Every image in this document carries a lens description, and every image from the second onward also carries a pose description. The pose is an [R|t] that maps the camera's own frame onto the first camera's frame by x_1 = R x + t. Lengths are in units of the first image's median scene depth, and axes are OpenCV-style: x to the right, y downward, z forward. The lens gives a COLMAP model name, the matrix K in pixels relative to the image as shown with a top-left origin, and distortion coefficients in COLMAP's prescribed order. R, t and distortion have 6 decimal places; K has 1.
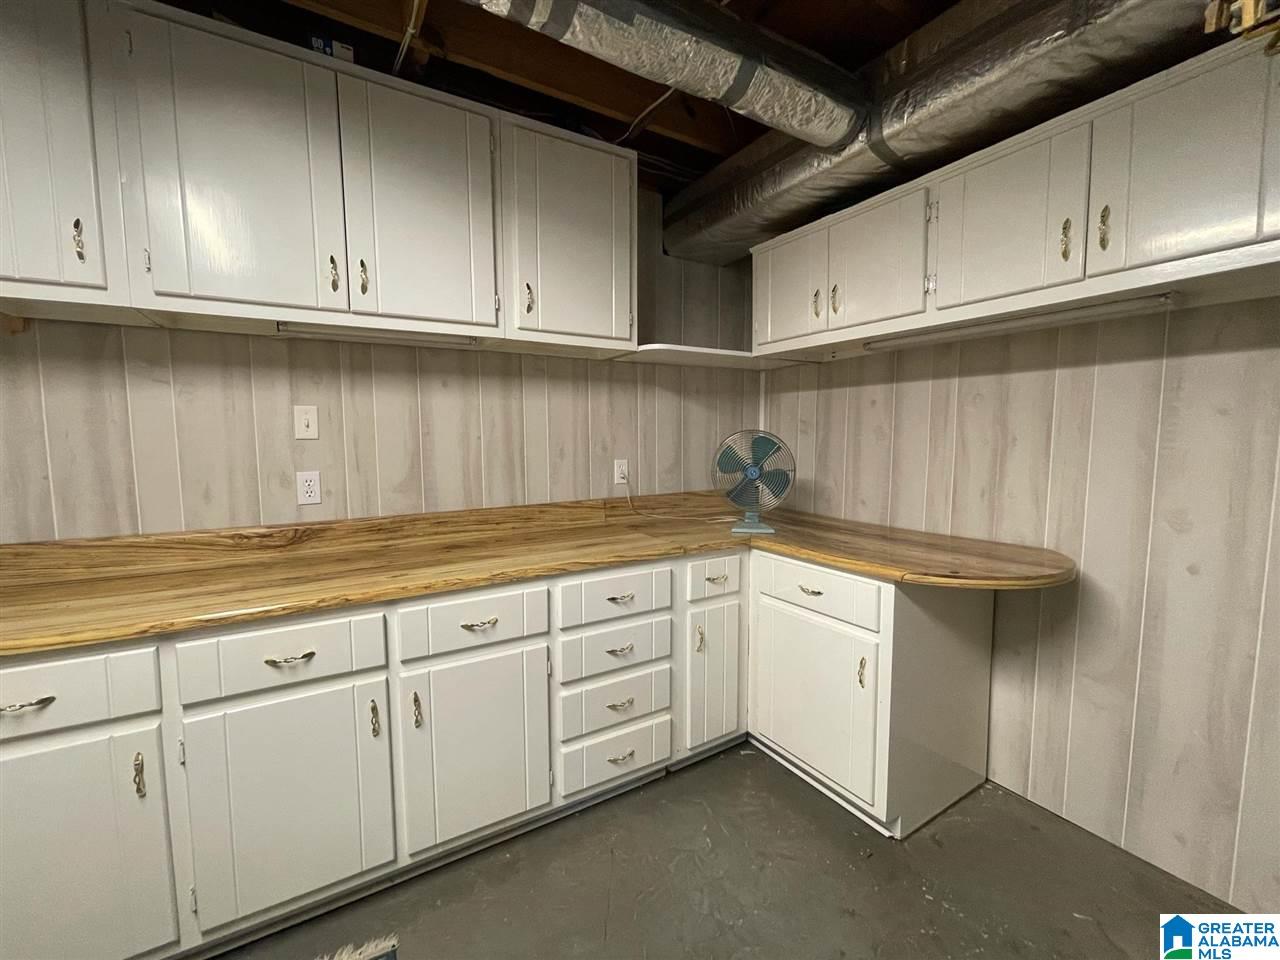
lens RADIAL K [[514.4, 0, 635.5], [0, 514.4, 476.4], [0, 0, 1]] dist [0.002118, -0.001777]
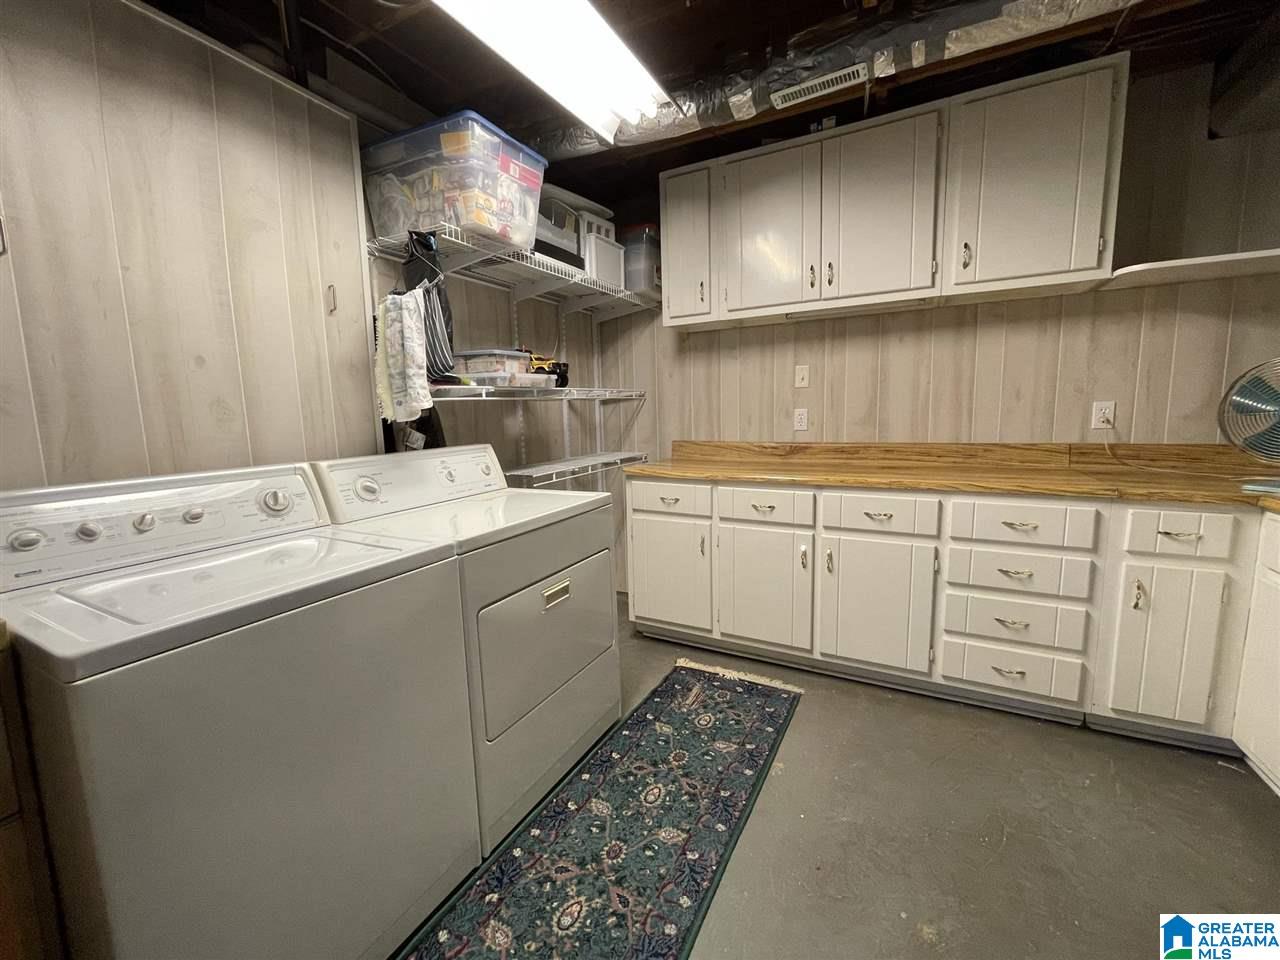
lens RADIAL K [[514.4, 0, 640.5], [0, 514.4, 475.5], [0, 0, 1]] dist [0.002118, -0.001777]
pose [[0.532047, 0.102738, -0.840459, 0.415784], [-0.046524, 0.994659, 0.092135, 0.067828], [0.845436, -0.009919, 0.533985, -0.224758]]
